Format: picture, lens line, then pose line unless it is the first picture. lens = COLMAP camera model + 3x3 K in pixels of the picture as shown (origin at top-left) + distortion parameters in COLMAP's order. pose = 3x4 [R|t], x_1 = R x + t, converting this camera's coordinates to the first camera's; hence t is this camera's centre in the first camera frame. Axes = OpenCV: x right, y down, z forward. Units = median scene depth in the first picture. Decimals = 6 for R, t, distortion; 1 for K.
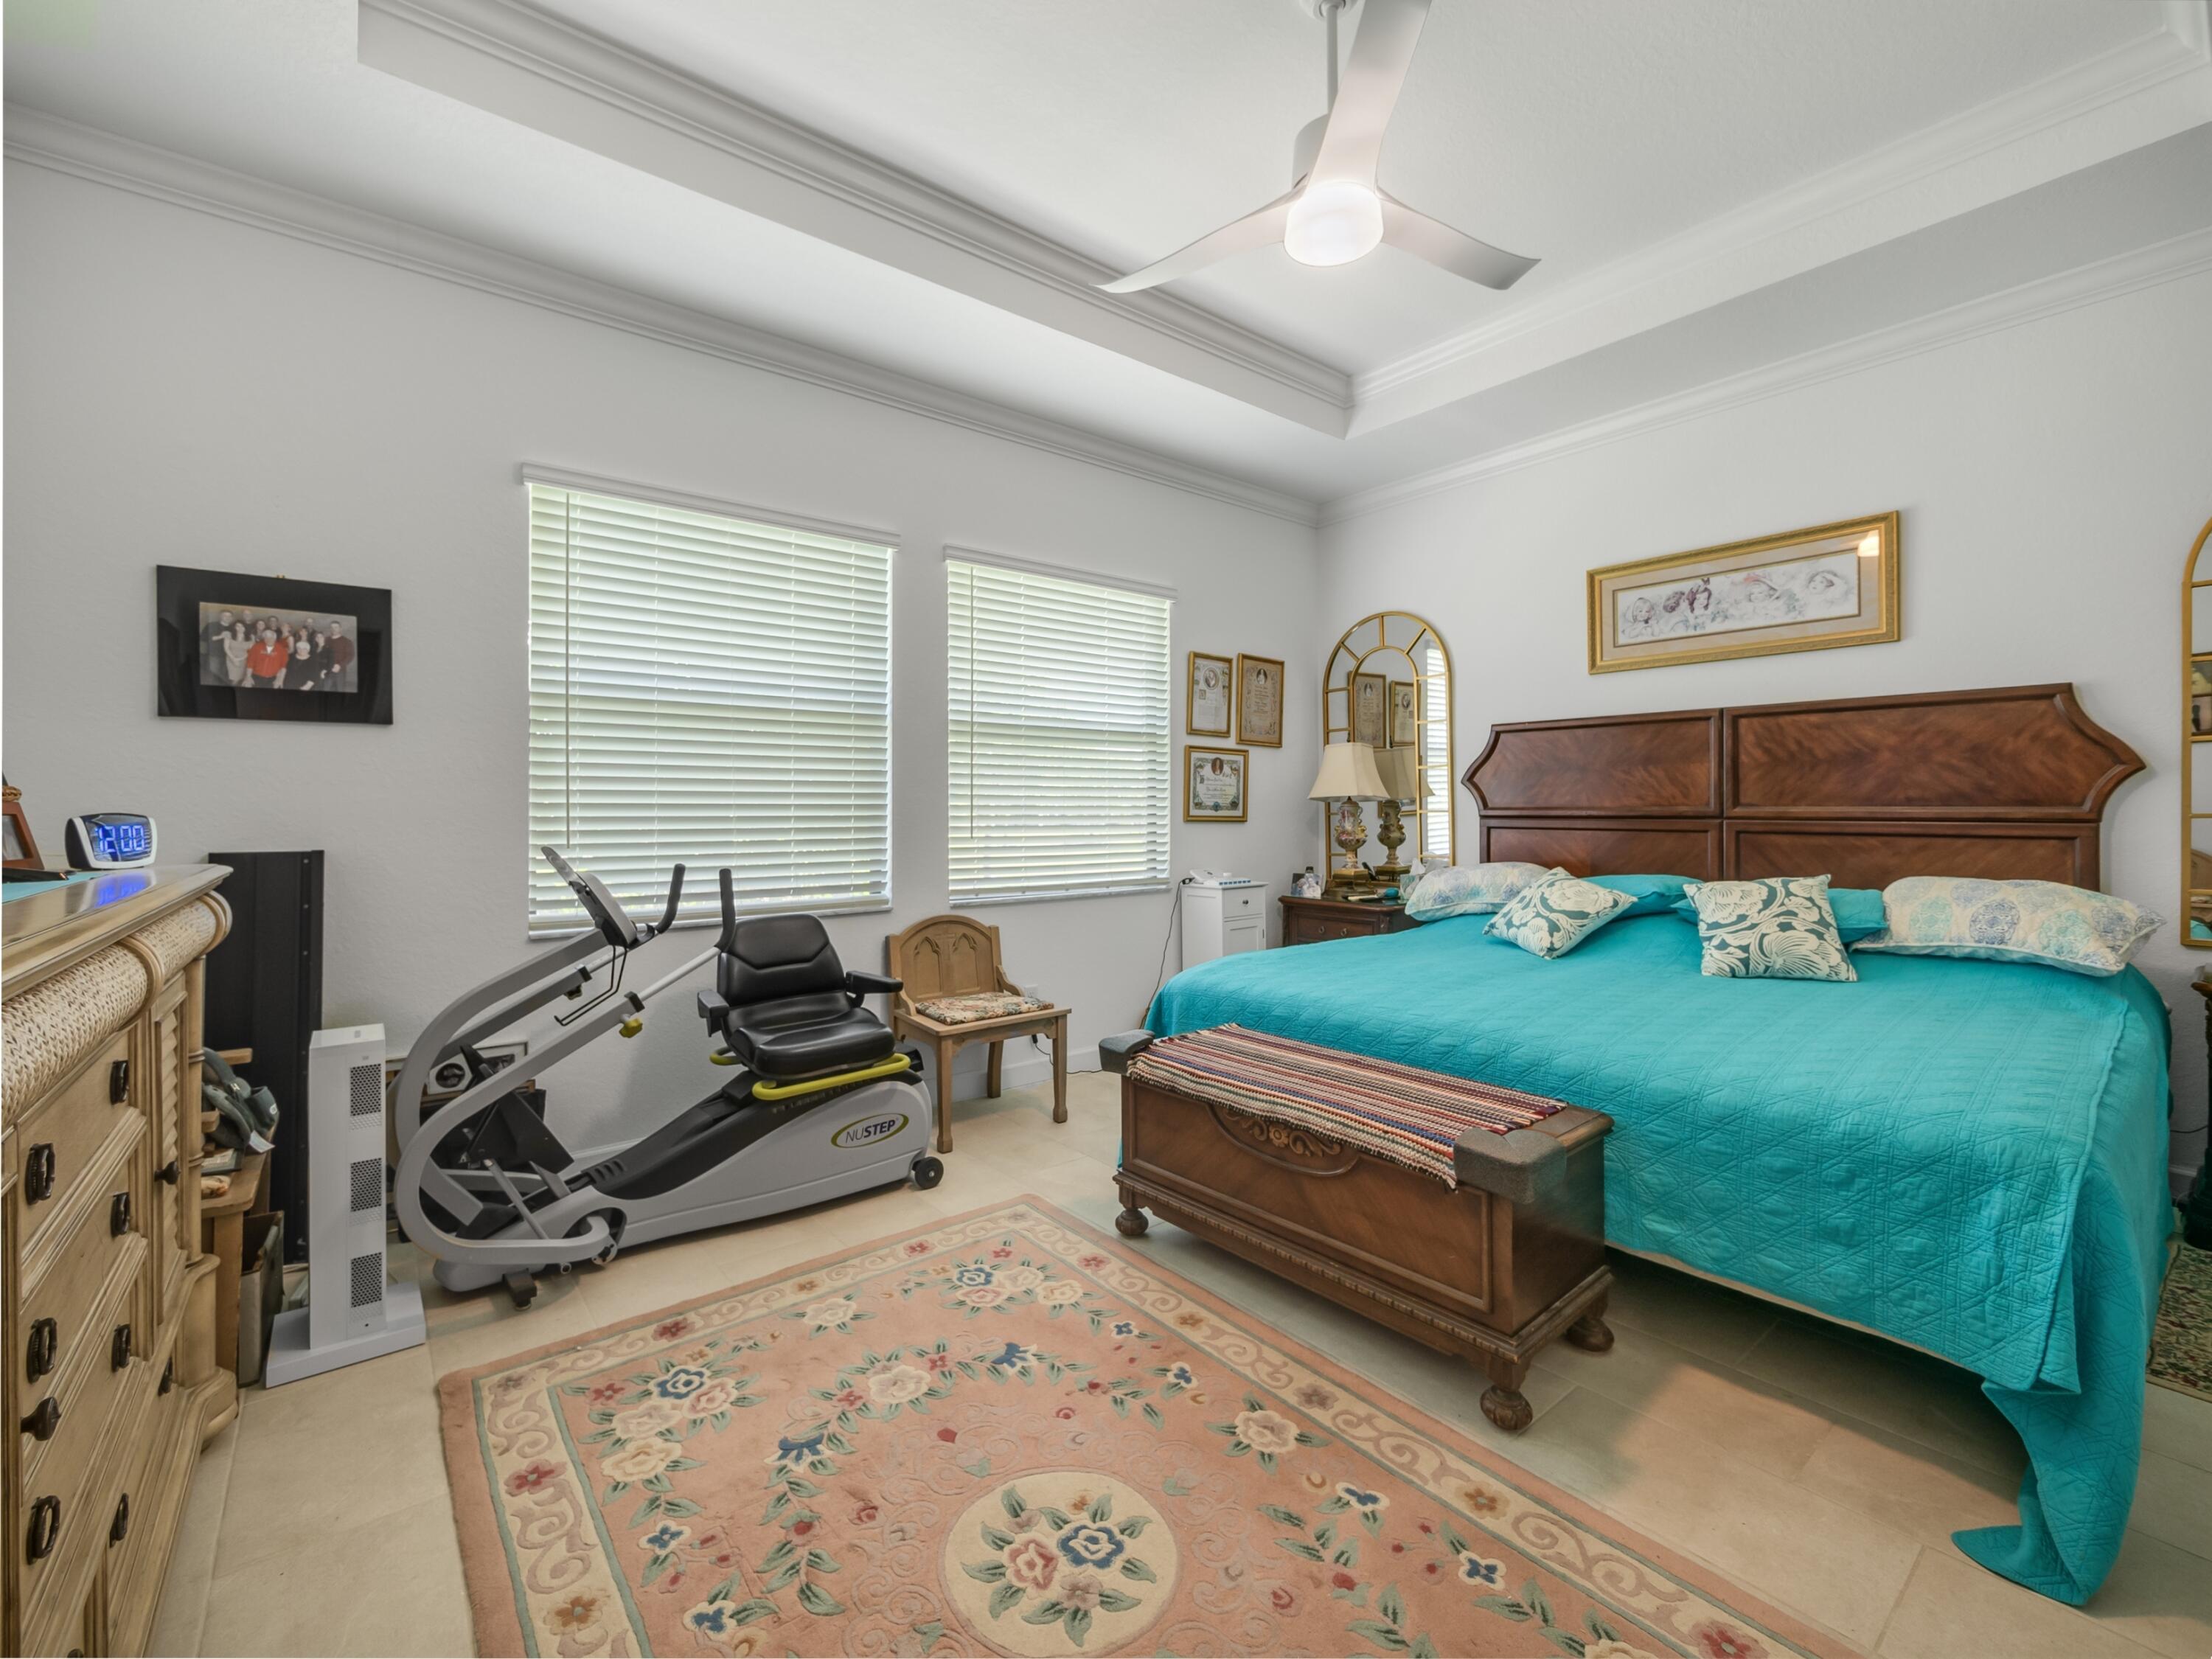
lens RADIAL K [[936.0, 0, 1087.1], [0, 936.0, 813.2], [0, 0, 1]] dist [-0.008340, -0.000544]
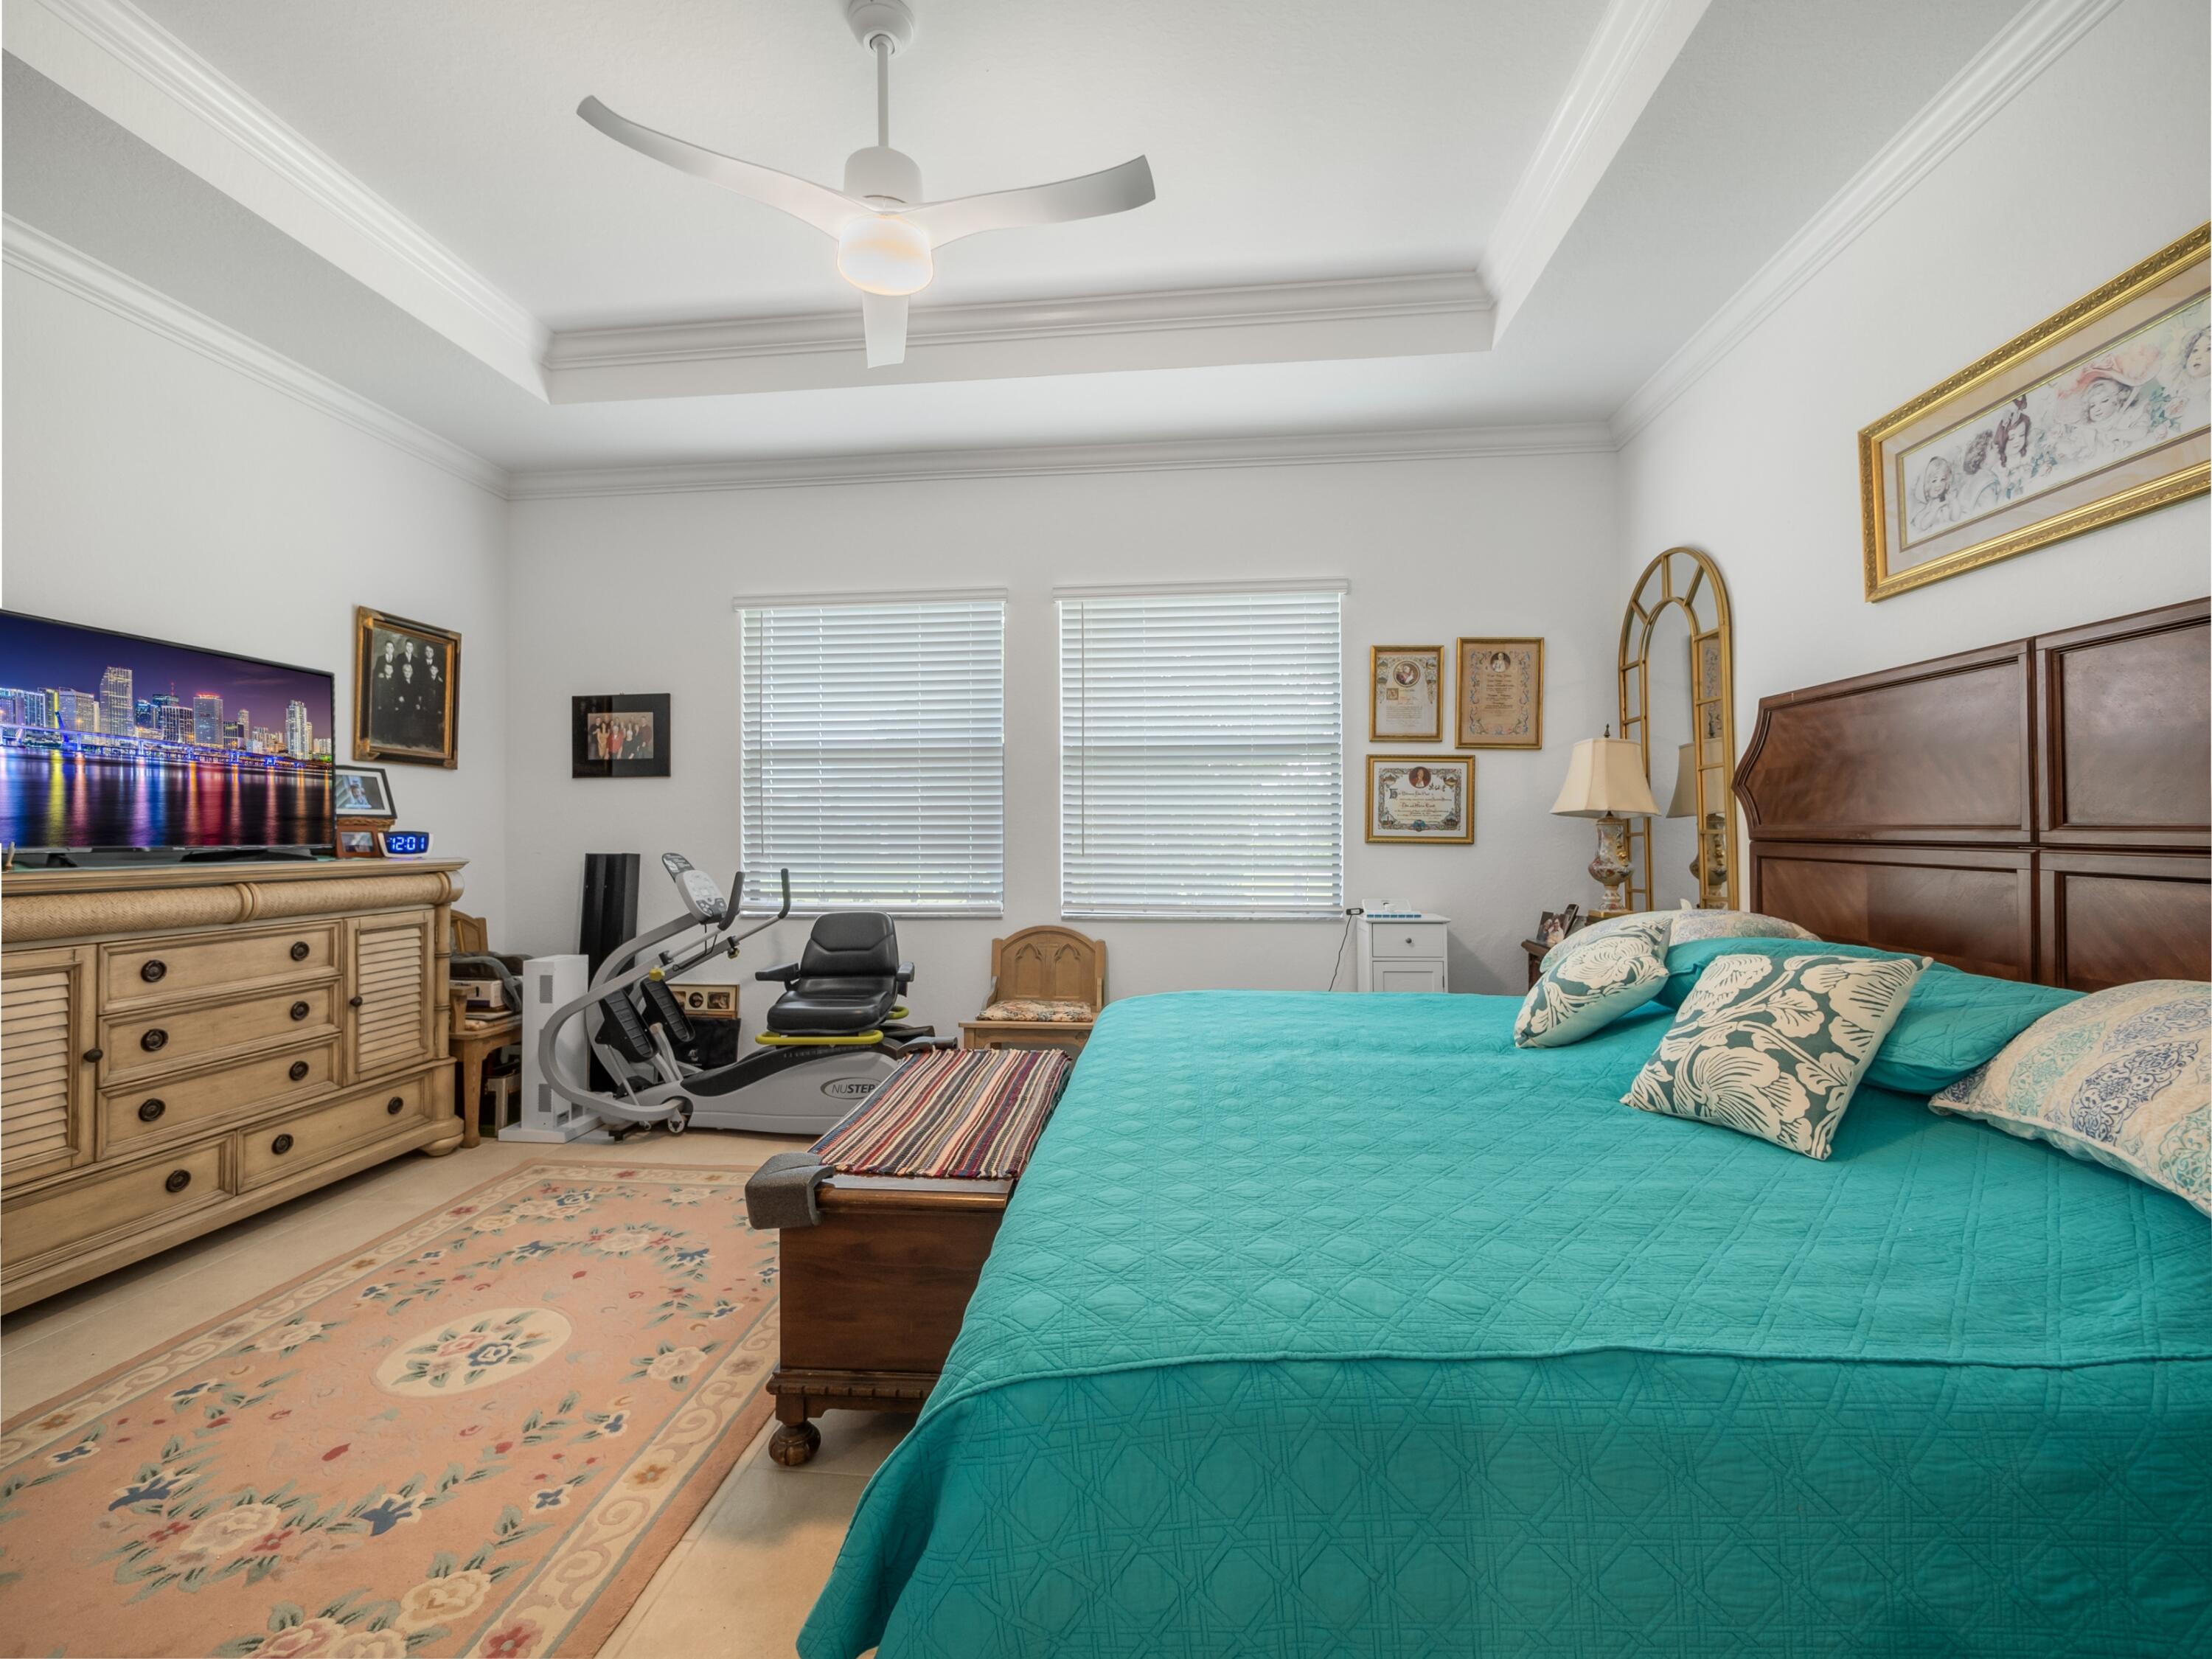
lens RADIAL K [[936.0, 0, 1085.5], [0, 936.0, 833.9], [0, 0, 1]] dist [-0.008340, -0.000544]
pose [[0.718535, 0.003505, -0.695482, 0.690147], [-0.001838, 0.999993, 0.003141, -0.002359], [0.695489, -0.000978, 0.718536, 0.261019]]
